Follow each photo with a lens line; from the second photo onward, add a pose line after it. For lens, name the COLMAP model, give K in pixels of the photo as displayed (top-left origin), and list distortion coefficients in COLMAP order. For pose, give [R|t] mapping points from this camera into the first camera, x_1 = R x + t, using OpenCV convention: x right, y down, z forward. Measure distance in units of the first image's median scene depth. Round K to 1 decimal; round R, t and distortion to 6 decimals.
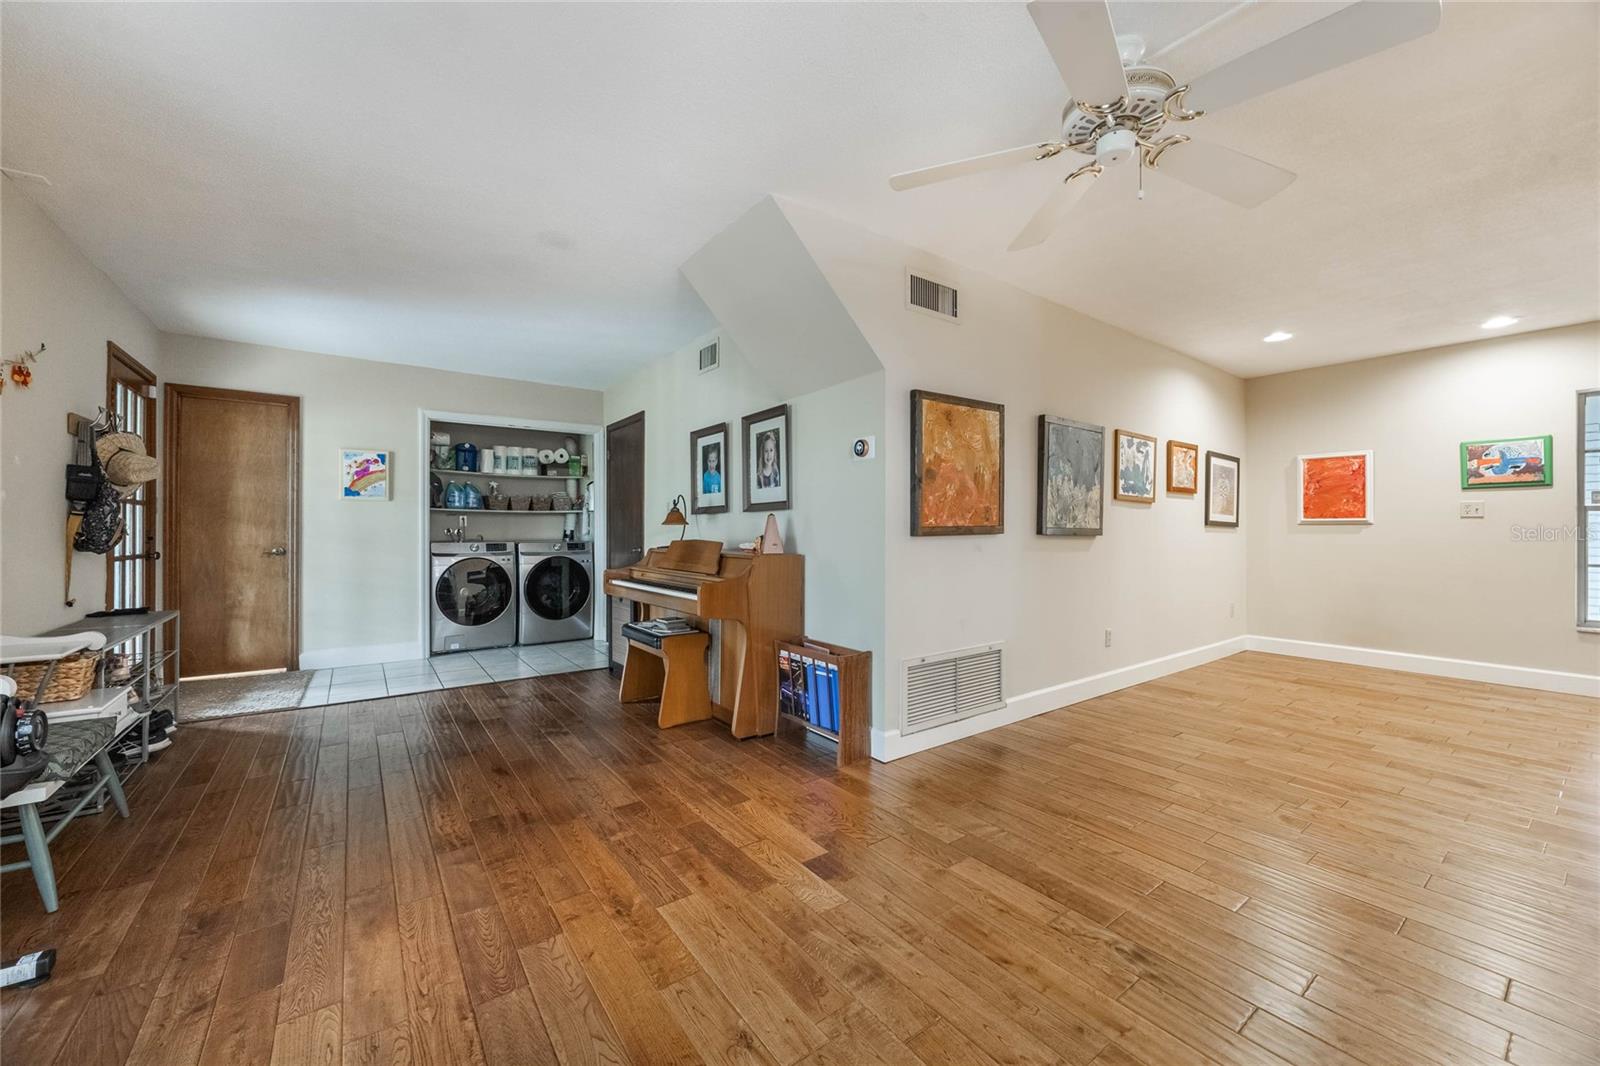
lens RADIAL K [[621.6, 0, 789.5], [0, 621.6, 532.2], [0, 0, 1]] dist [-0.002208, -0.000077]
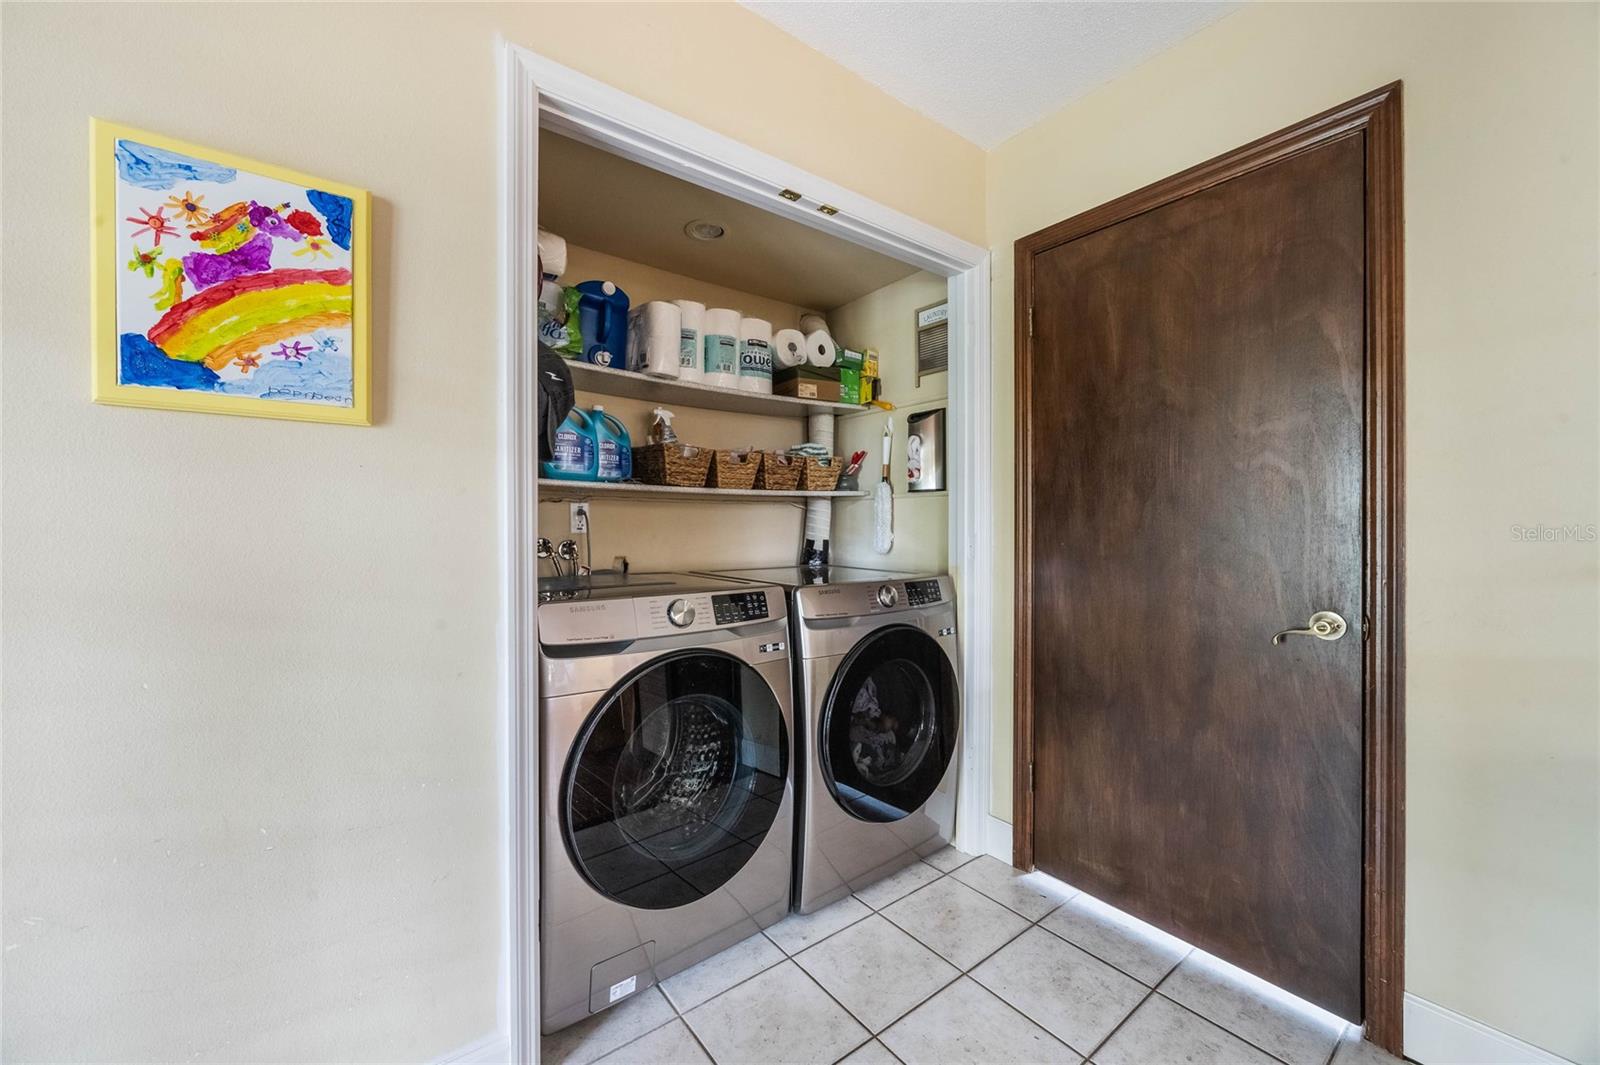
lens RADIAL K [[621.6, 0, 789.5], [0, 621.6, 531.7], [0, 0, 1]] dist [-0.002208, -0.000077]
pose [[0.999628, -0.000999, 0.027245, -0.445065], [0.000803, 0.999974, 0.007217, -0.013471], [-0.027251, -0.007193, 0.999603, 0.687282]]
